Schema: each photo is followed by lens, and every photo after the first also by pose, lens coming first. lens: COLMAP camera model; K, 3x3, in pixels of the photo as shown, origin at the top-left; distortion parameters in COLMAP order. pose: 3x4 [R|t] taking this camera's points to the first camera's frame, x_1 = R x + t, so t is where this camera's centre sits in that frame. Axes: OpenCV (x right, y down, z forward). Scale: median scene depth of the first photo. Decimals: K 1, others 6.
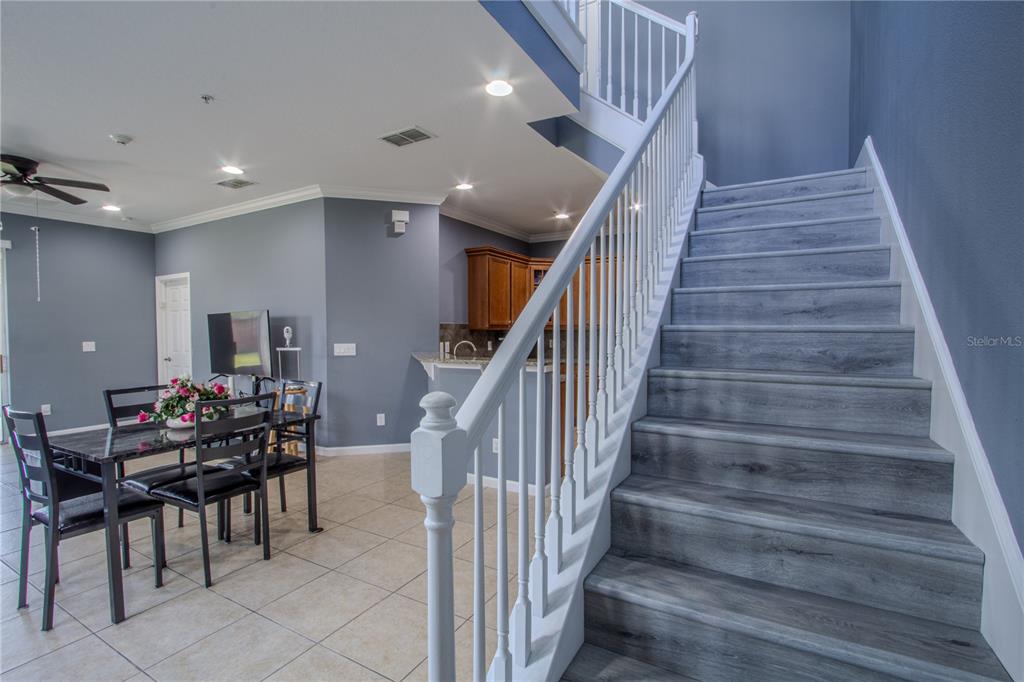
lens RADIAL K [[472.1, 0, 510.5], [0, 472.1, 346.6], [0, 0, 1]] dist [-0.024456, 0.004925]
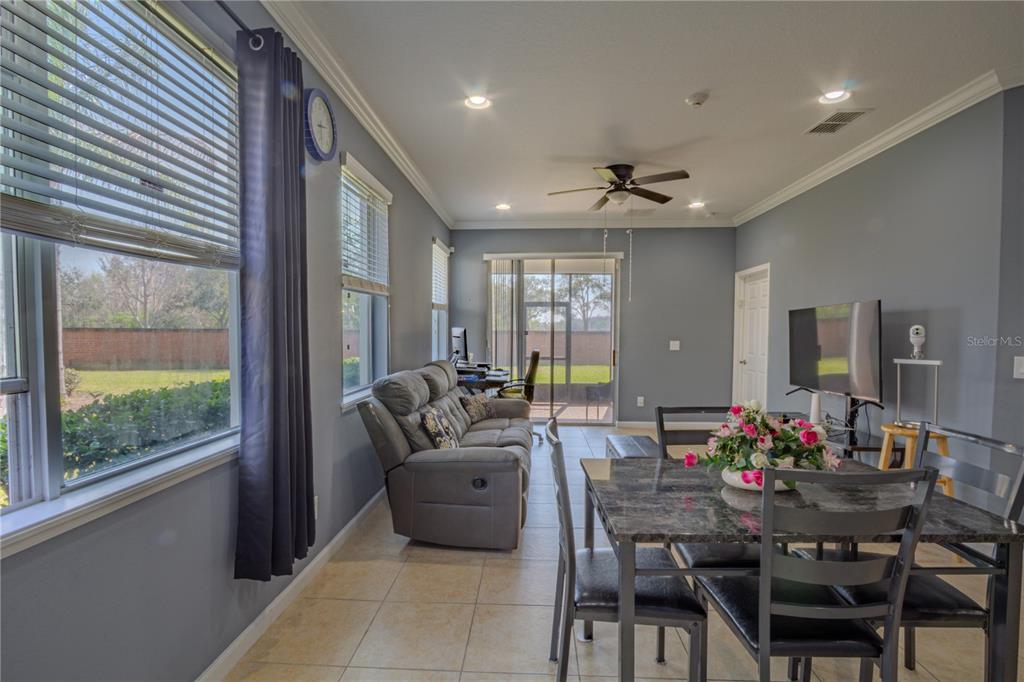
lens RADIAL K [[472.1, 0, 511.0], [0, 472.1, 348.1], [0, 0, 1]] dist [-0.024456, 0.004925]
pose [[0.449924, 0.038173, -0.892251, -0.252291], [-0.036696, 0.999033, 0.024237, -0.011868], [0.892313, 0.021838, 0.450889, 0.376787]]
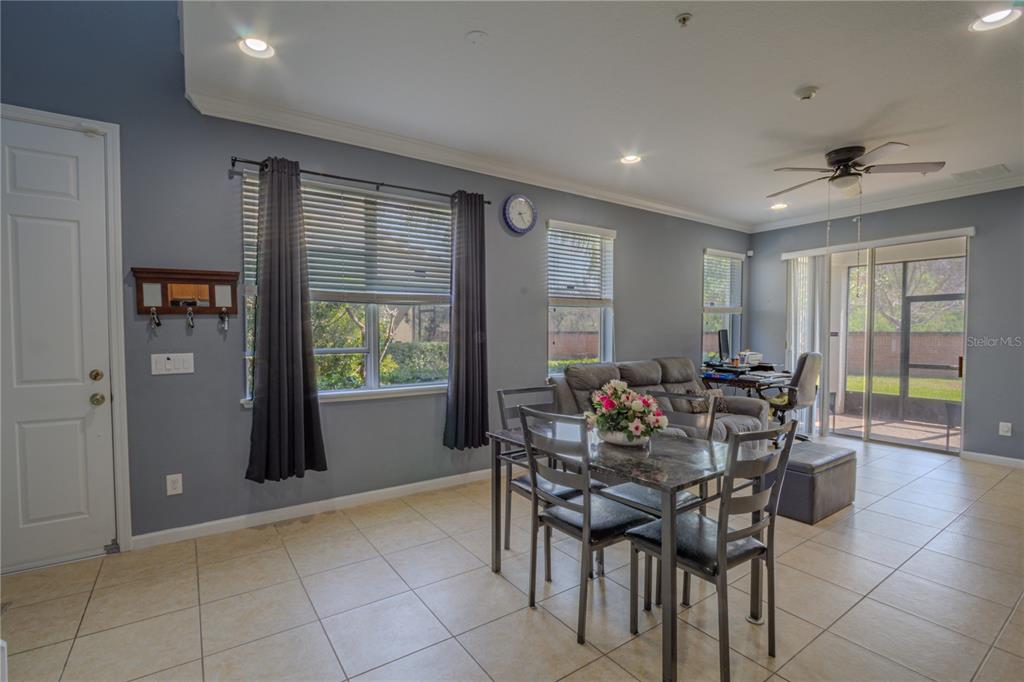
lens RADIAL K [[472.1, 0, 509.7], [0, 472.1, 344.2], [0, 0, 1]] dist [-0.024456, 0.004925]
pose [[-0.433527, 0.025153, -0.900790, 0.143430], [-0.030595, 0.998623, 0.042610, -0.032634], [0.900621, 0.046032, -0.432160, 1.021525]]
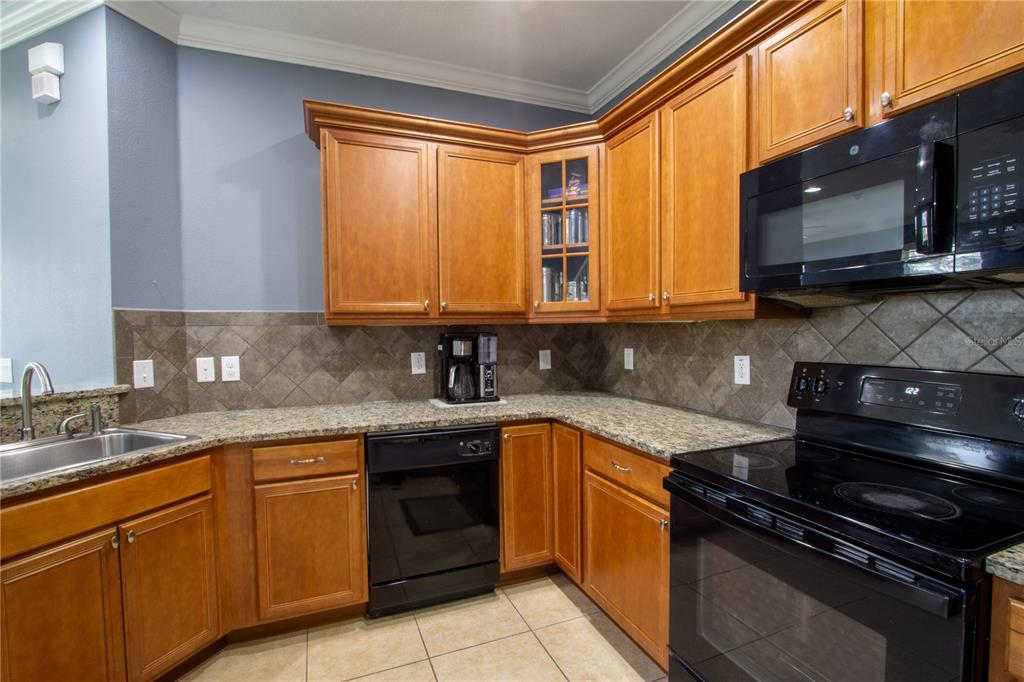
lens RADIAL K [[472.1, 0, 510.1], [0, 472.1, 347.8], [0, 0, 1]] dist [-0.024456, 0.004925]
pose [[0.789748, 0.018037, -0.613167, 0.568244], [-0.011082, 0.999824, 0.015138, -0.047768], [0.613332, -0.005160, 0.789809, 1.486948]]
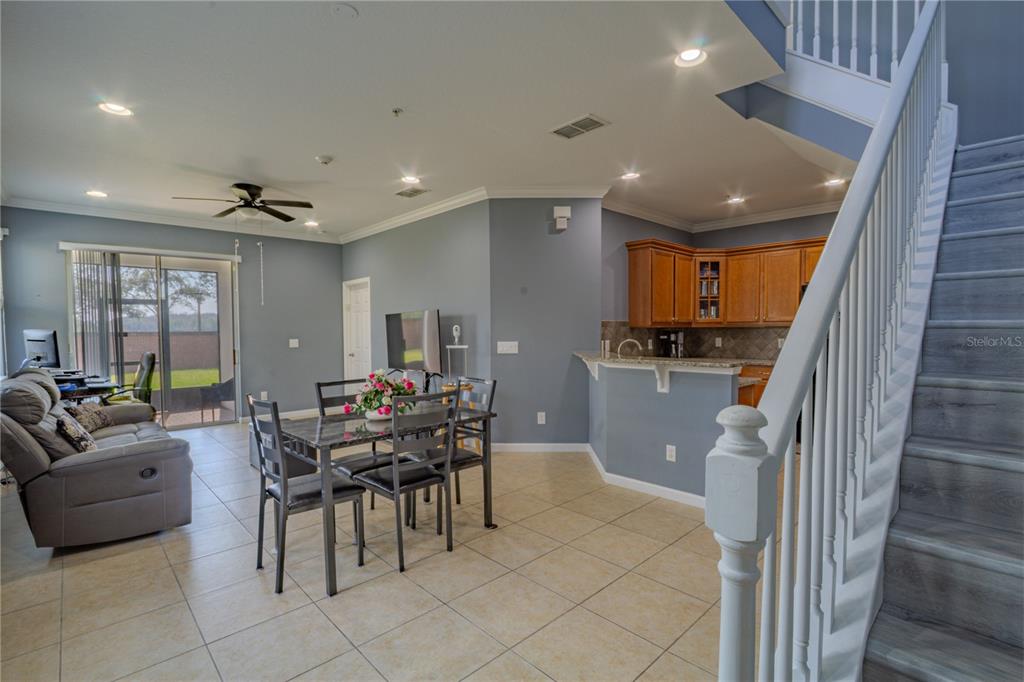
lens RADIAL K [[472.1, 0, 508.6], [0, 472.1, 346.6], [0, 0, 1]] dist [-0.024456, 0.004925]
pose [[0.957093, 0.007069, -0.289694, -0.086176], [-0.005956, 0.999971, 0.004724, -0.000884], [0.289719, -0.002796, 0.957108, 0.040475]]
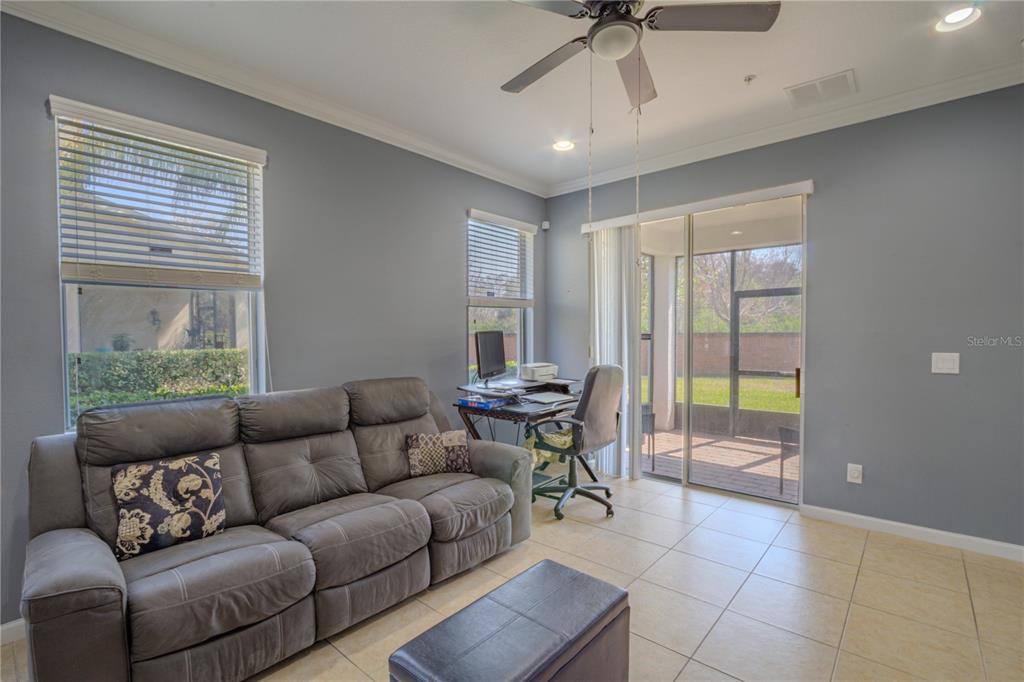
lens RADIAL K [[472.1, 0, 512.0], [0, 472.1, 343.8], [0, 0, 1]] dist [-0.024456, 0.004925]
pose [[-0.194892, 0.022925, -0.980557, -0.698729], [-0.027923, 0.999192, 0.028910, -0.040317], [0.980427, 0.033014, -0.194094, 1.266531]]
